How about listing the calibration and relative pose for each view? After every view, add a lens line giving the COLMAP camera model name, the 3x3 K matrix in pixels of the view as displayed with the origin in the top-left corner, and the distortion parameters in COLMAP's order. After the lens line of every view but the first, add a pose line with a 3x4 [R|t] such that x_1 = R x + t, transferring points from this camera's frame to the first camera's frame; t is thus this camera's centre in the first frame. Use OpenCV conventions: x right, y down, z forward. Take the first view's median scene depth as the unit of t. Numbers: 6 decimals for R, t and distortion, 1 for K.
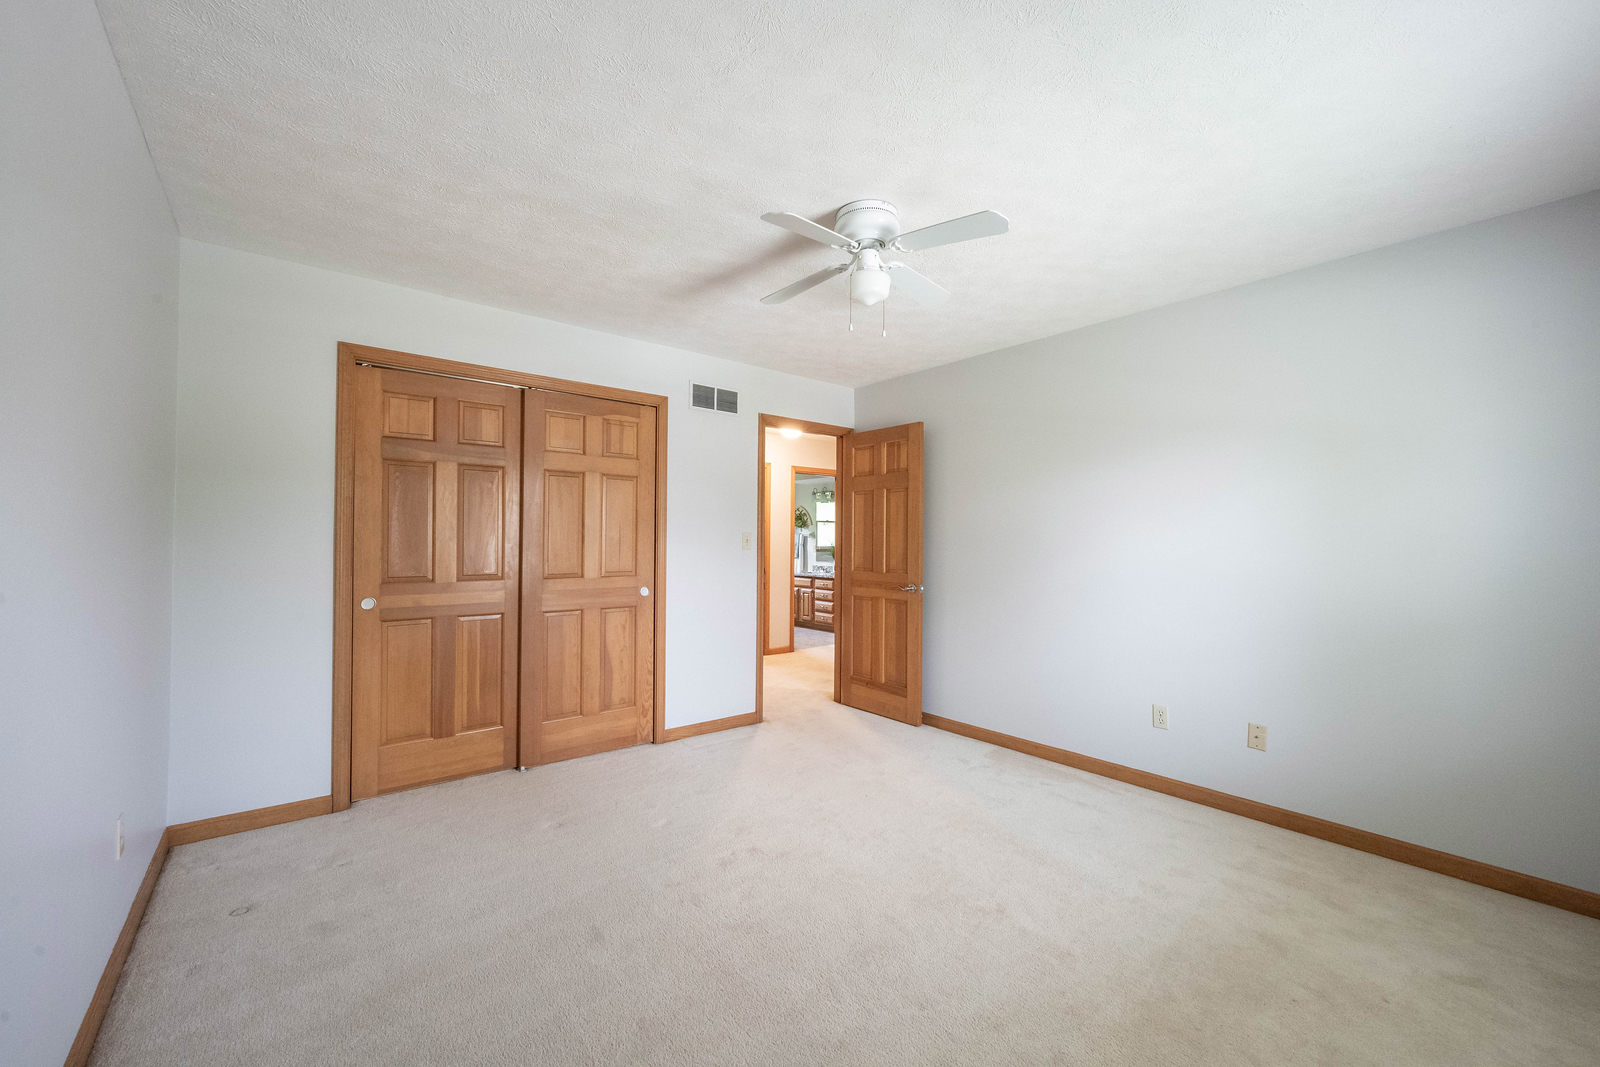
lens RADIAL K [[637.0, 0, 806.1], [0, 637.0, 528.8], [0, 0, 1]] dist [-0.003290, -0.000764]
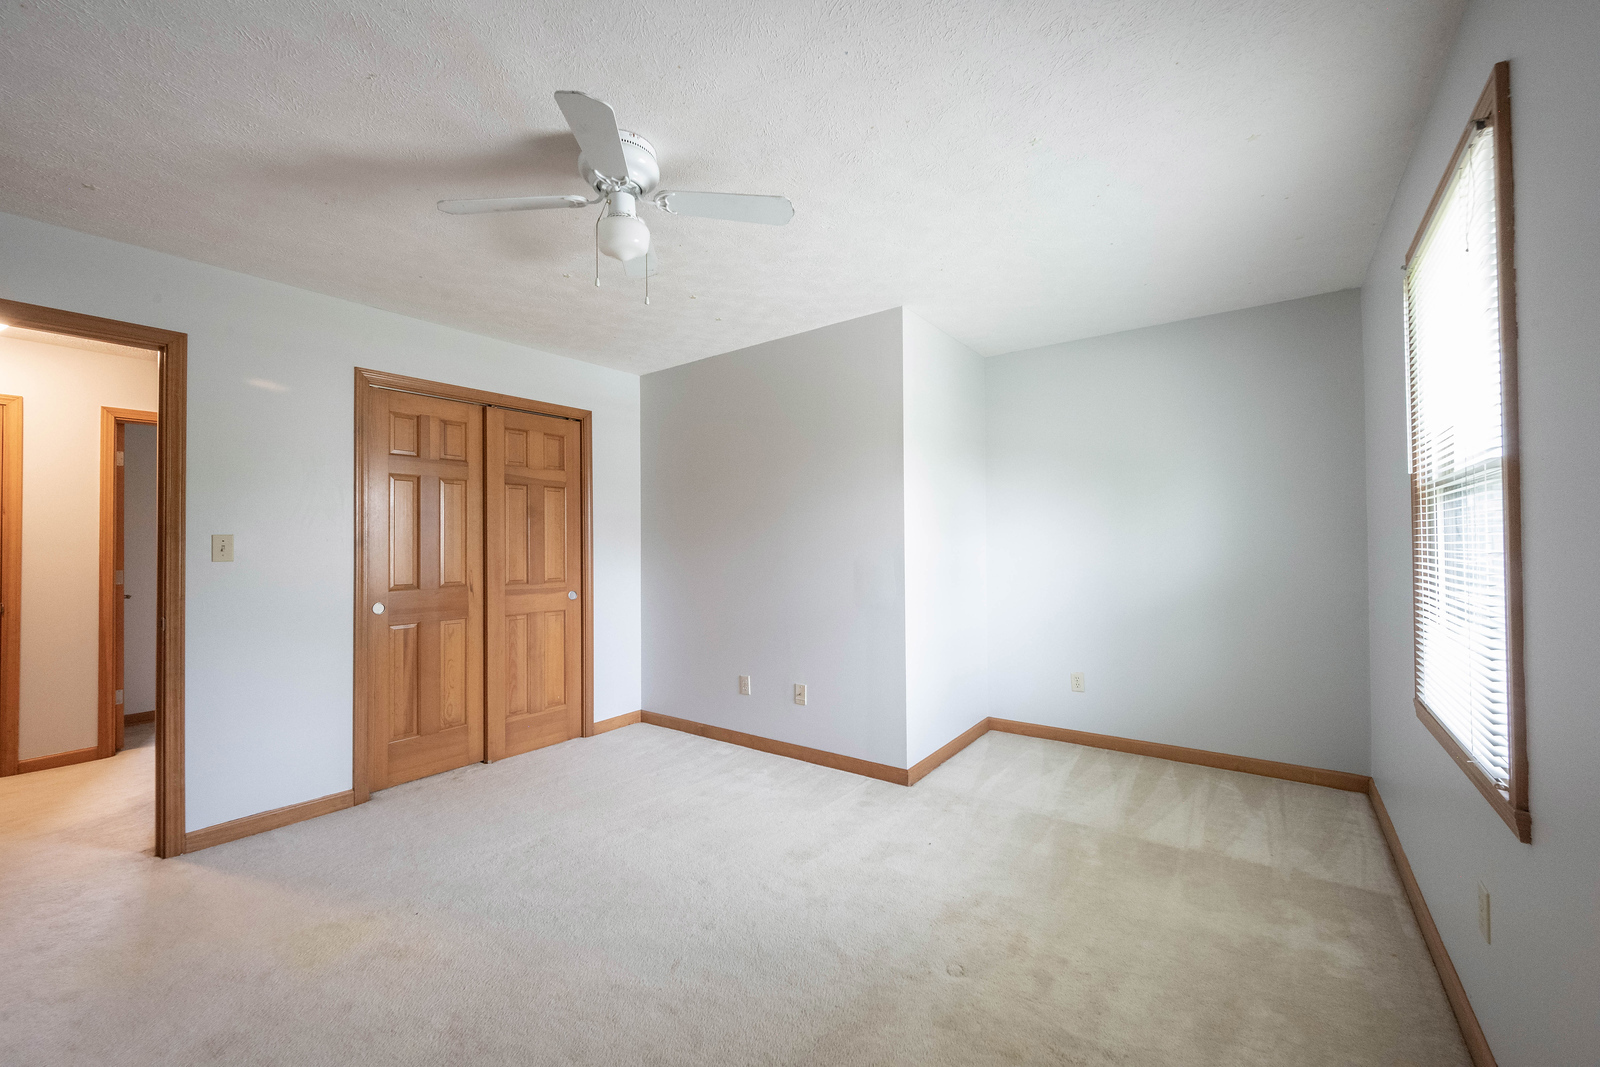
lens RADIAL K [[637.0, 0, 787.9], [0, 637.0, 536.5], [0, 0, 1]] dist [-0.003290, -0.000764]
pose [[0.970557, -0.015252, 0.240389, -0.195439], [0.013158, 0.999860, 0.010314, -0.006261], [-0.240513, -0.006847, 0.970622, -0.146402]]
